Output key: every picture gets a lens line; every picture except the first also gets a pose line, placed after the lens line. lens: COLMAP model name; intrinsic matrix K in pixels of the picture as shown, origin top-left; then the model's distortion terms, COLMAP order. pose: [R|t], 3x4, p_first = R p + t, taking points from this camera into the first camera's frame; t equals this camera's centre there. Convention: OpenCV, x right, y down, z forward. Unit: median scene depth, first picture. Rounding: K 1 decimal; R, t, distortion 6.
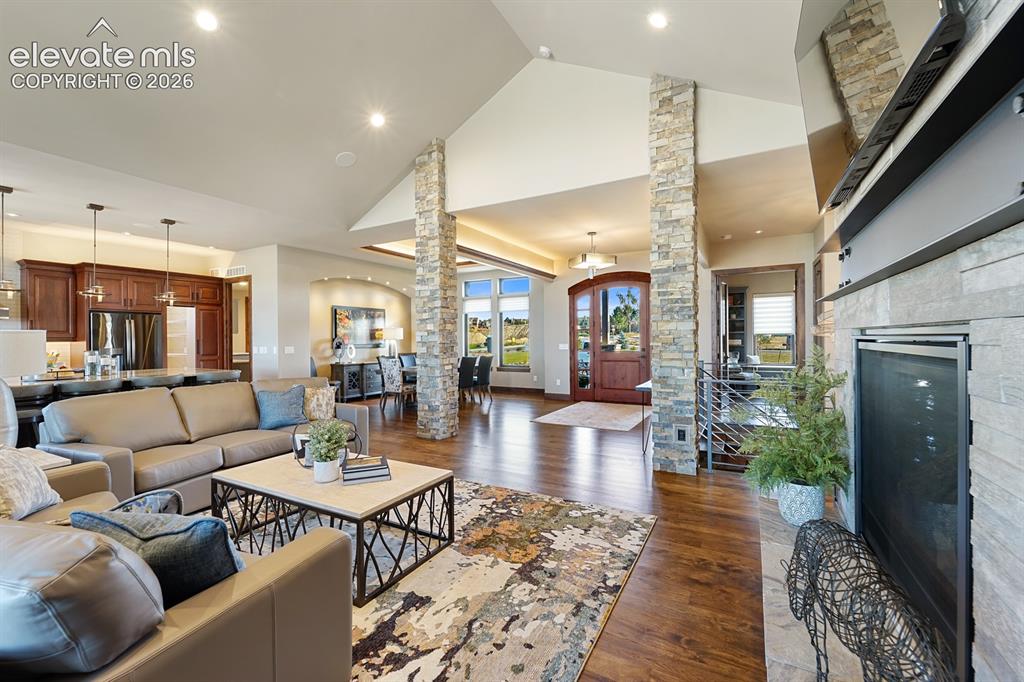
lens RADIAL K [[430.8, 0, 506.4], [0, 430.8, 340.1], [0, 0, 1]] dist [-0.001965, -0.000636]
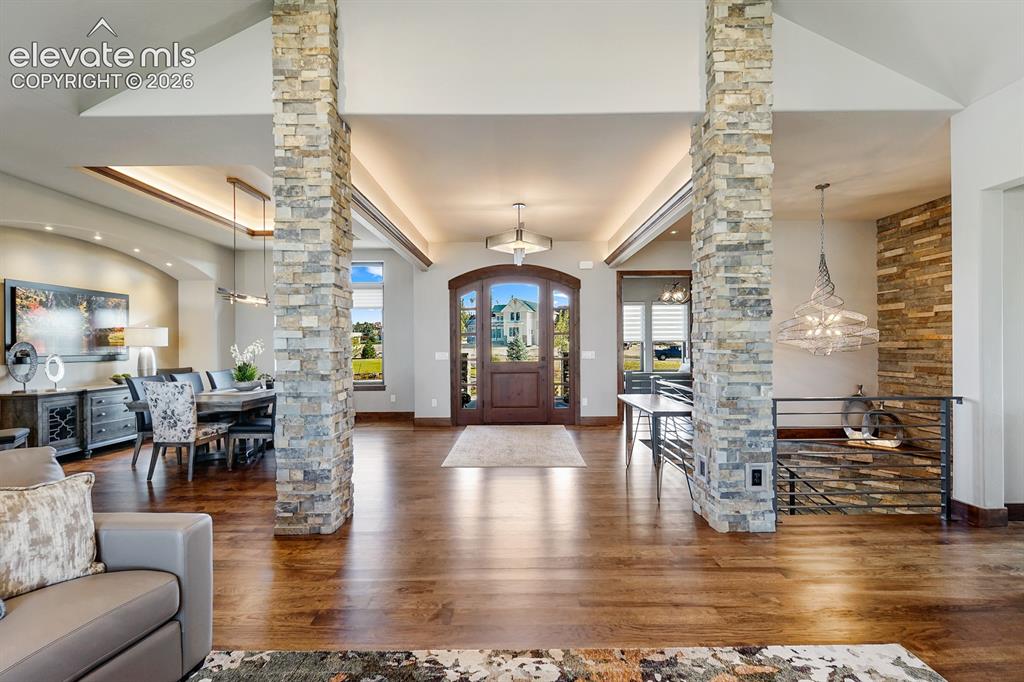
lens RADIAL K [[436.8, 0, 515.3], [0, 436.8, 345.3], [0, 0, 1]] dist [0.000855, -0.000247]
pose [[0.867294, 0.002034, 0.497792, -0.222083], [0.001192, 0.999980, -0.006162, 0.002212], [-0.497795, 0.005938, 0.867274, 0.408853]]
